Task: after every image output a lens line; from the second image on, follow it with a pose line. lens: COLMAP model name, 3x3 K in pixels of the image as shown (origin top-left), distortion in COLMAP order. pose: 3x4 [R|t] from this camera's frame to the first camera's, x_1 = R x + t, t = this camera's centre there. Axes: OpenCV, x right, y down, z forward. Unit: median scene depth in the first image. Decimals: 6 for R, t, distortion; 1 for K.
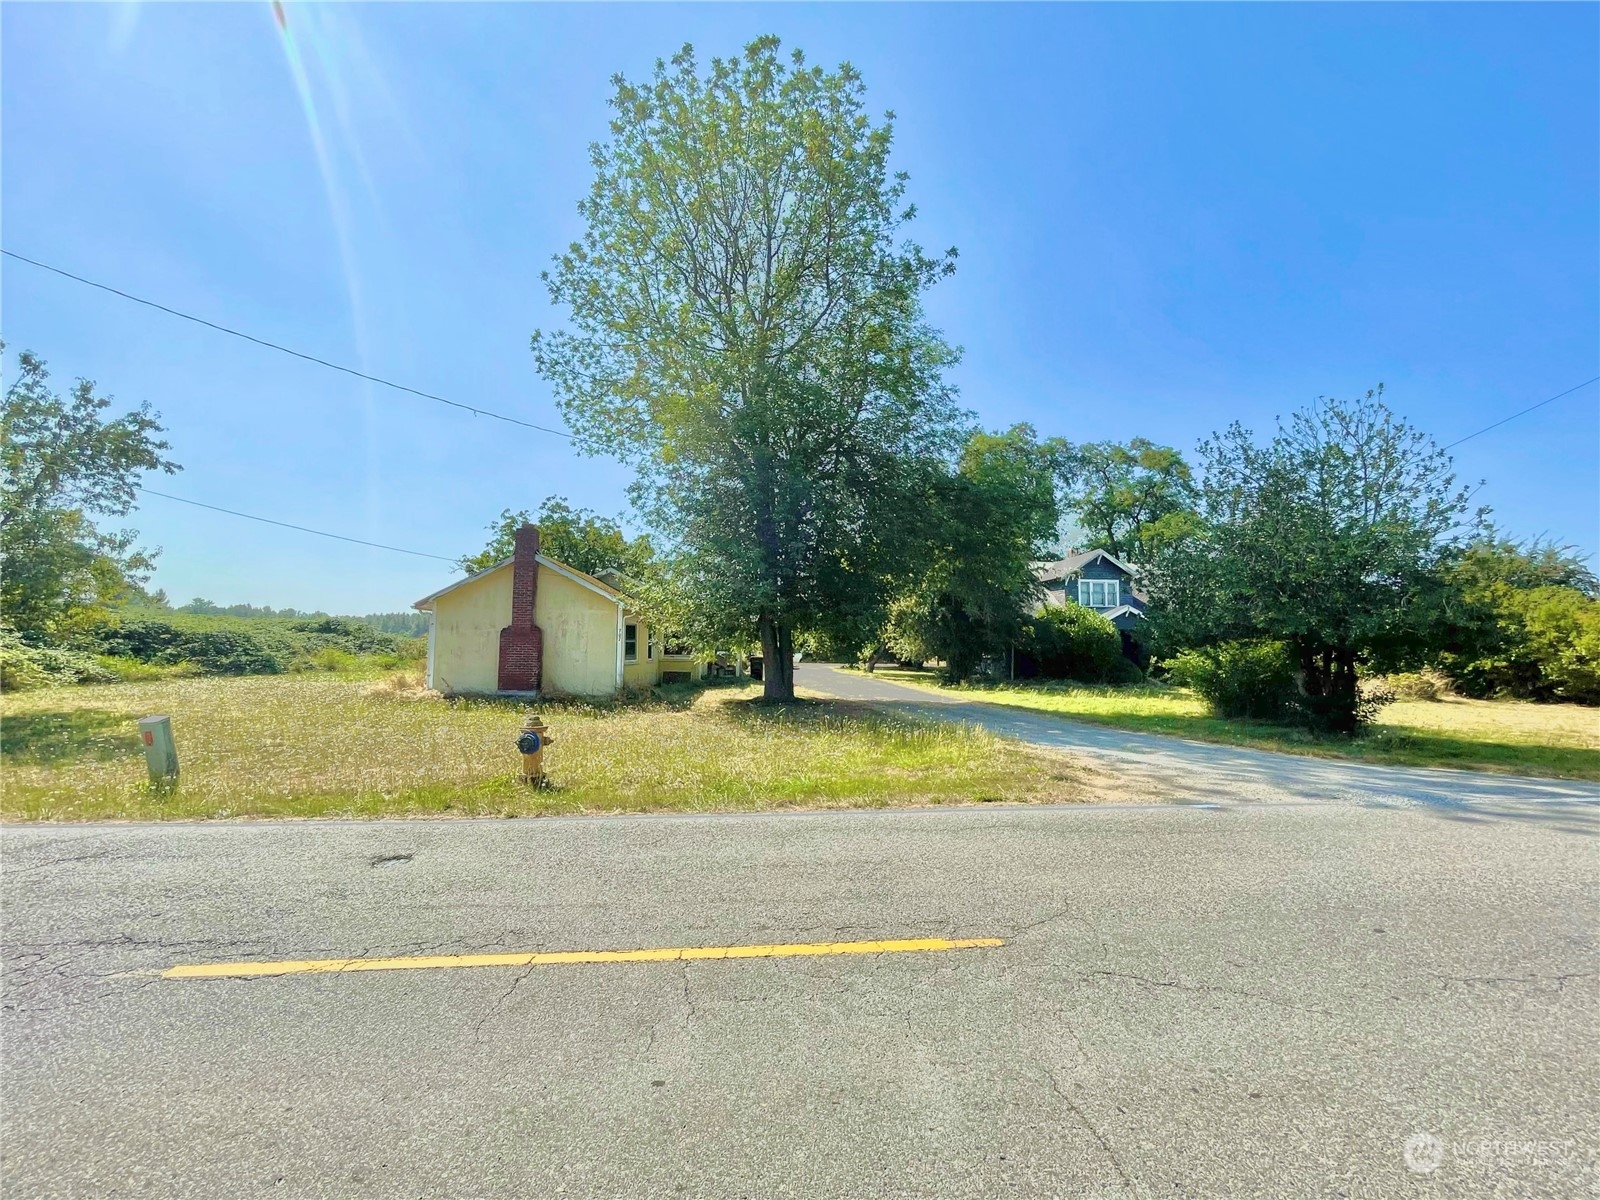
lens RADIAL K [[657.1, 0, 801.1], [0, 657.1, 601.3], [0, 0, 1]] dist [-0.000821, 0.000394]
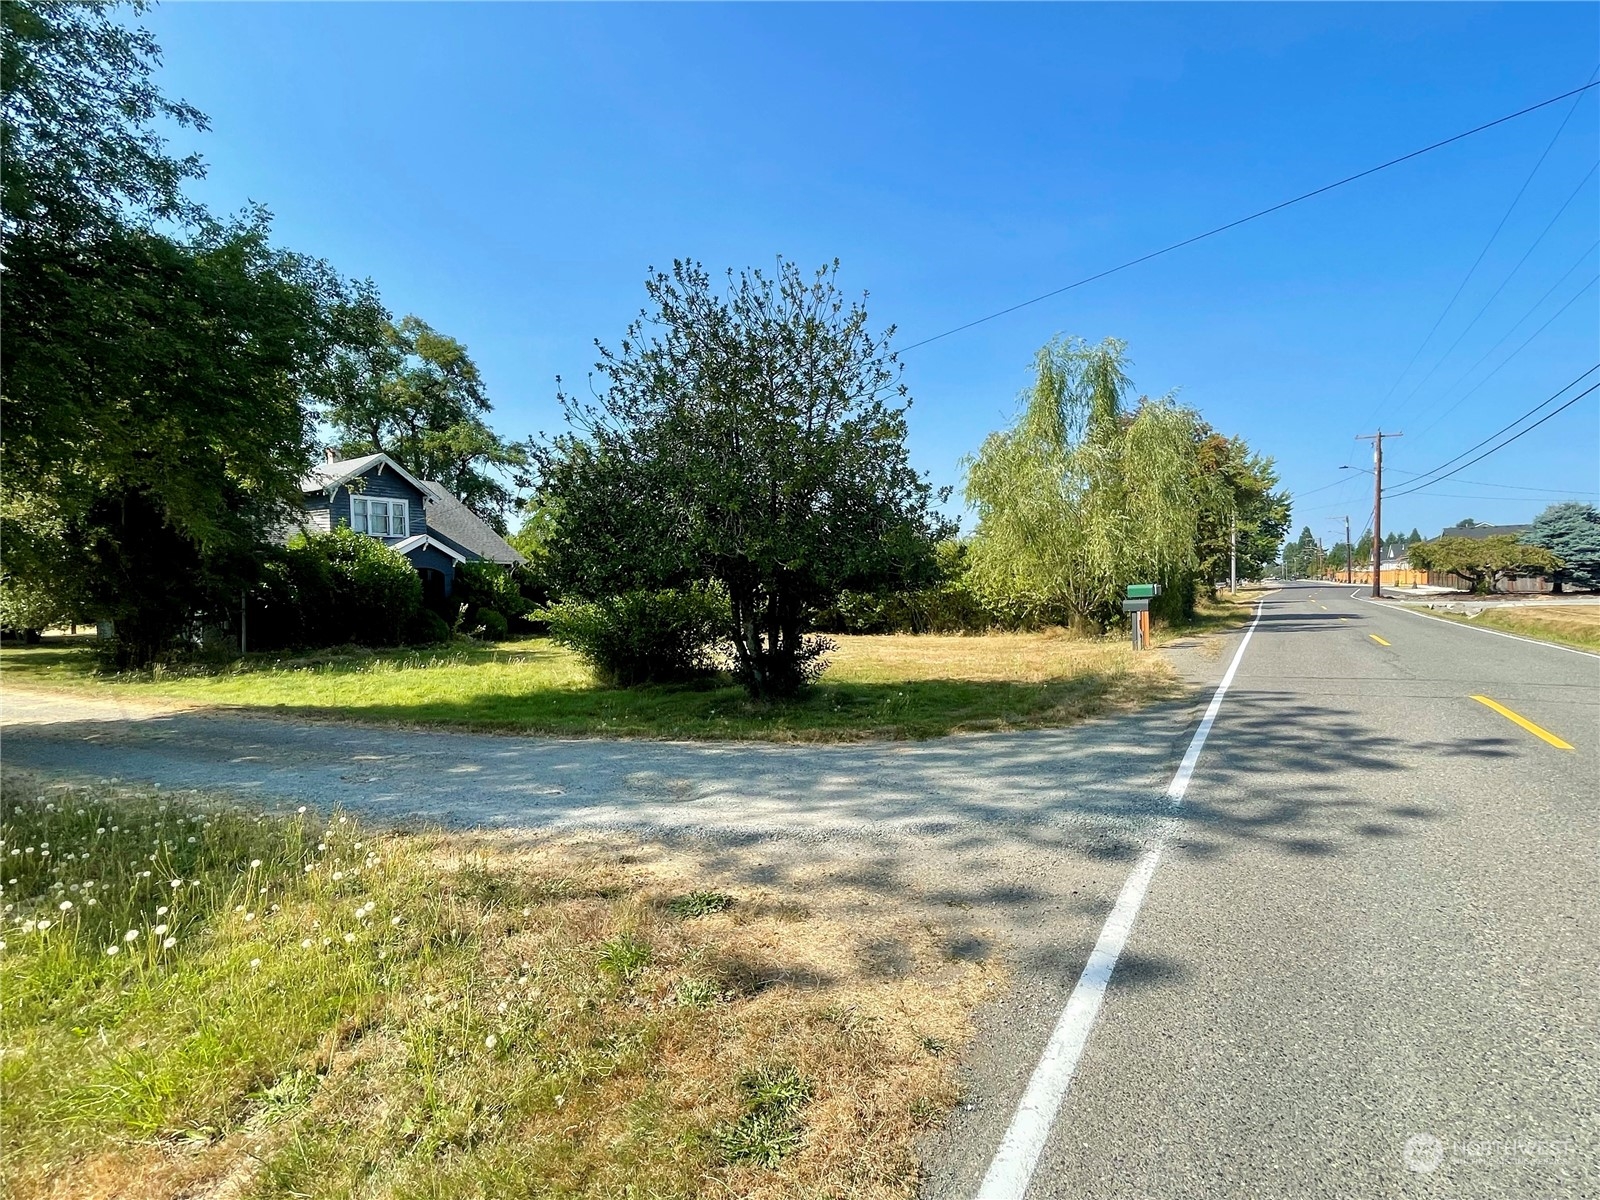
lens RADIAL K [[796.7, 0, 801.2], [0, 796.7, 605.1], [0, 0, 1]] dist [-0.000148, 0.000161]
pose [[0.576788, -0.040409, 0.815894, 0.016364], [-0.030724, 0.996996, 0.071098, 0.008565], [-0.816316, -0.066076, 0.573814, 0.164013]]
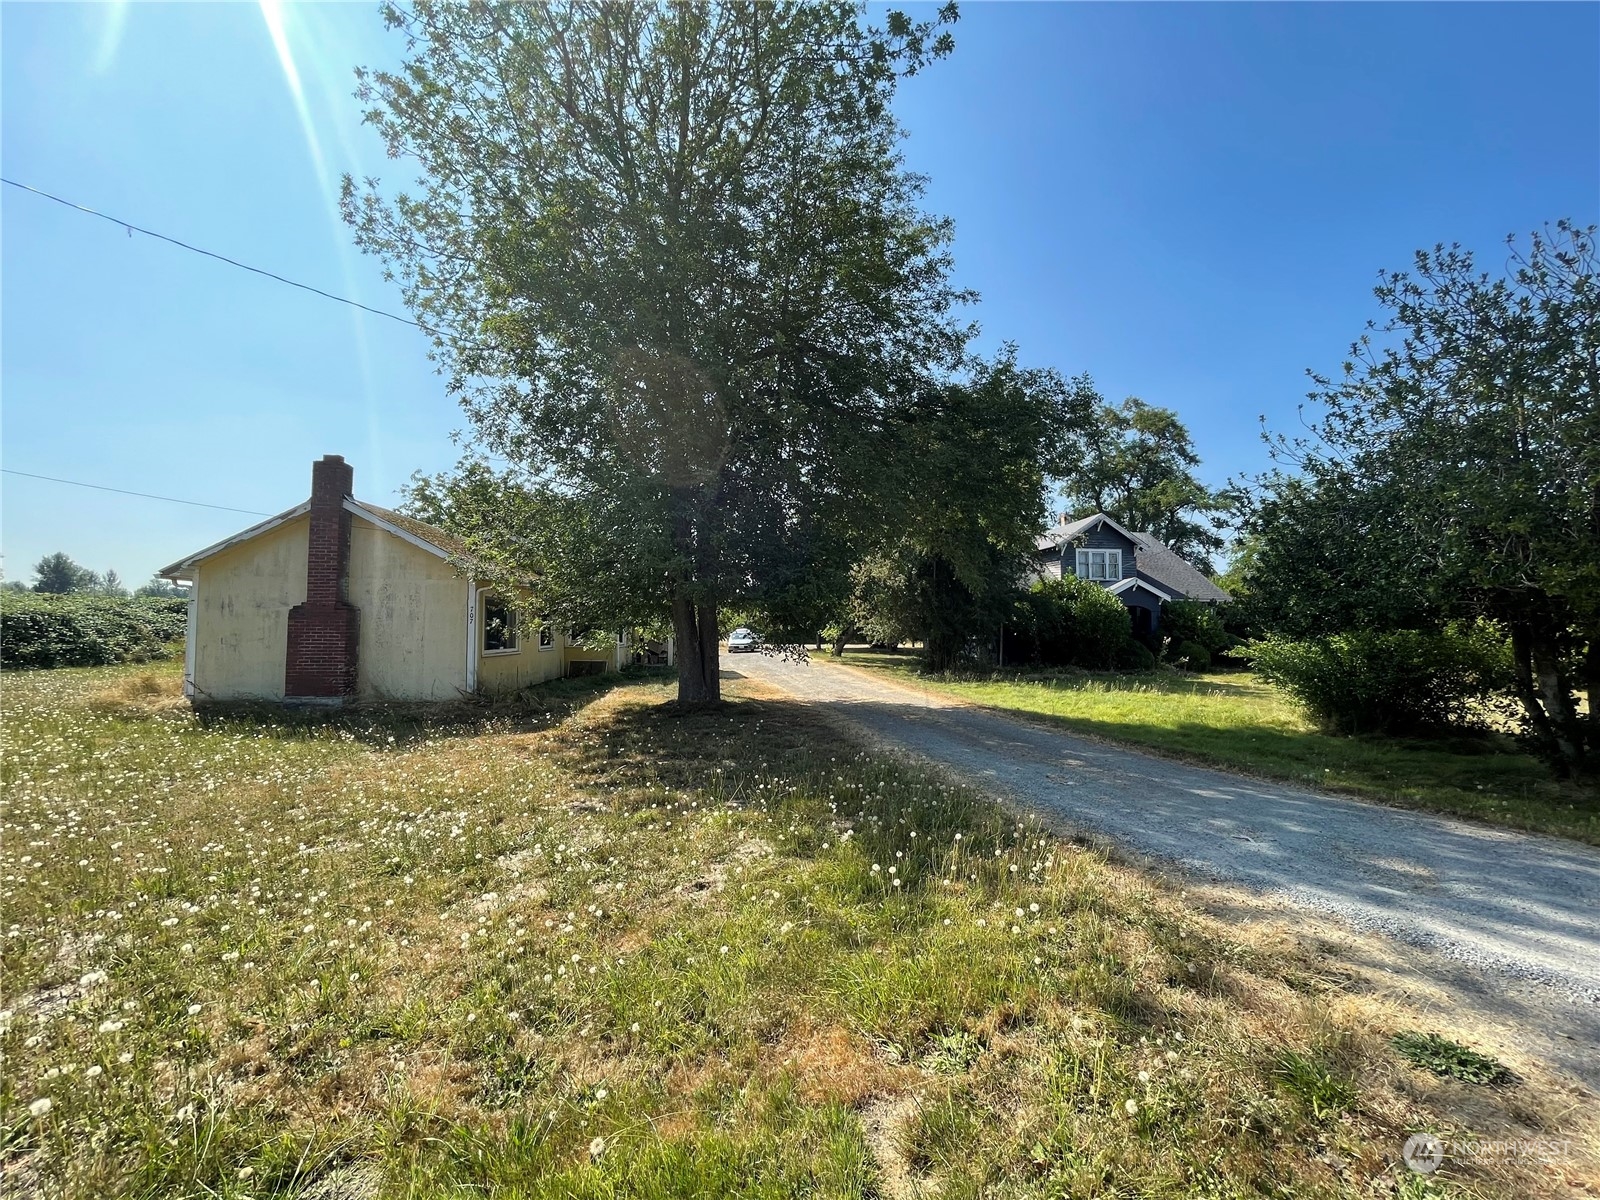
lens RADIAL K [[657.1, 0, 801.1], [0, 657.1, 601.3], [0, 0, 1]] dist [-0.000821, 0.000394]
pose [[0.999205, -0.003626, 0.039691, 0.029228], [0.002359, 0.999487, 0.031945, 0.009087], [-0.039787, -0.031826, 0.998701, 0.173766]]
